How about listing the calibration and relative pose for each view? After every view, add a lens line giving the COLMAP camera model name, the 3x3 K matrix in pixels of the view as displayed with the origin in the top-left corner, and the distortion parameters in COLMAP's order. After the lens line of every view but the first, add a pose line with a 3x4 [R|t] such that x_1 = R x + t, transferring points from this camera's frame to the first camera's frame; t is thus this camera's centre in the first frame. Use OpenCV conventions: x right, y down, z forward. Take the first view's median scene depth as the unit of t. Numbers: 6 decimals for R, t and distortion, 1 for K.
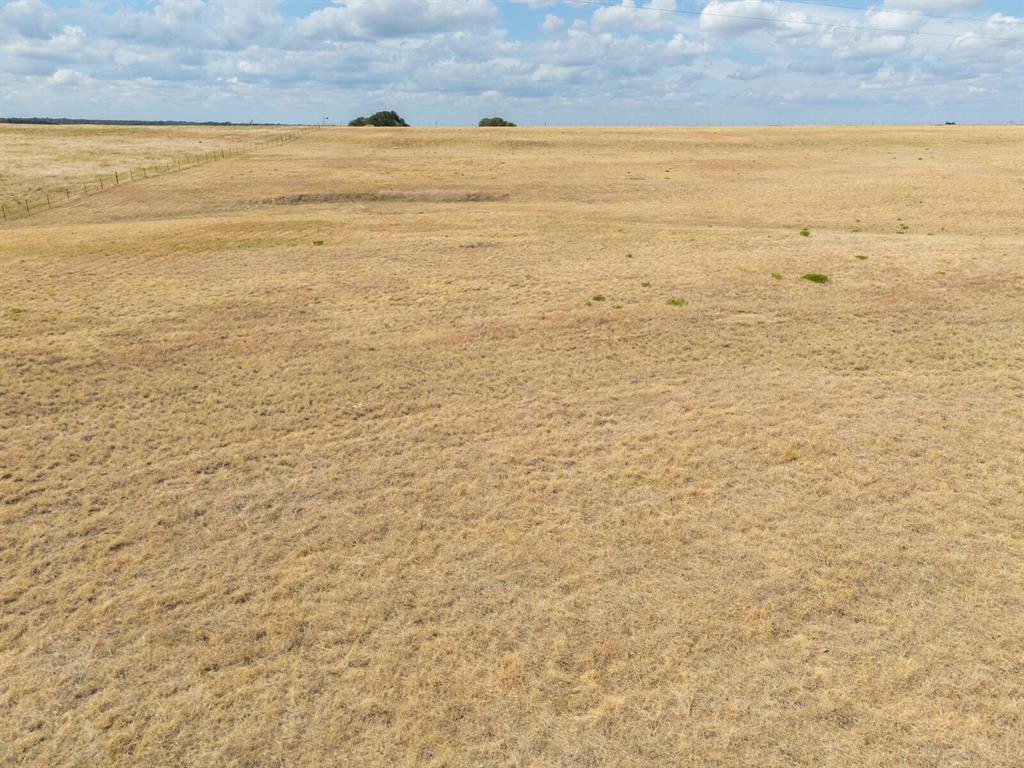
lens RADIAL K [[718.0, 0, 512.6], [0, 718.0, 383.3], [0, 0, 1]] dist [0.059170, -0.022988]
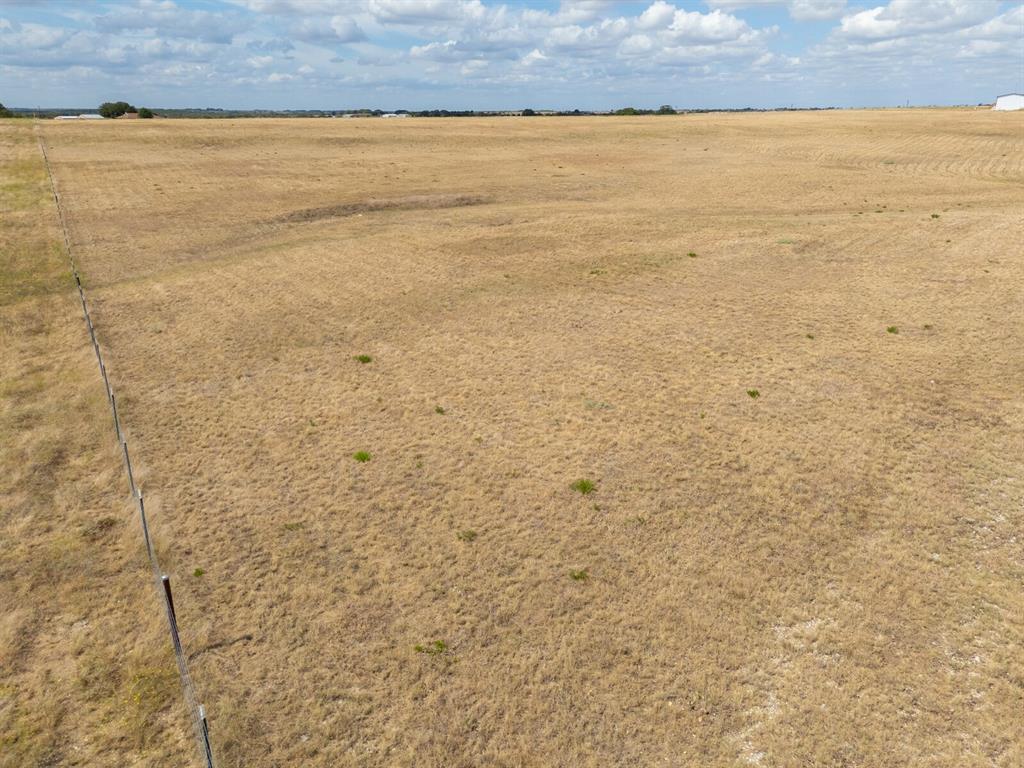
lens RADIAL K [[718.0, 0, 512.0], [0, 718.0, 387.9], [0, 0, 1]] dist [0.059170, -0.022988]
pose [[0.864461, -0.183499, 0.468013, -0.465725], [0.179777, 0.982275, 0.053068, -0.072269], [-0.469455, 0.038262, 0.882127, 0.212337]]
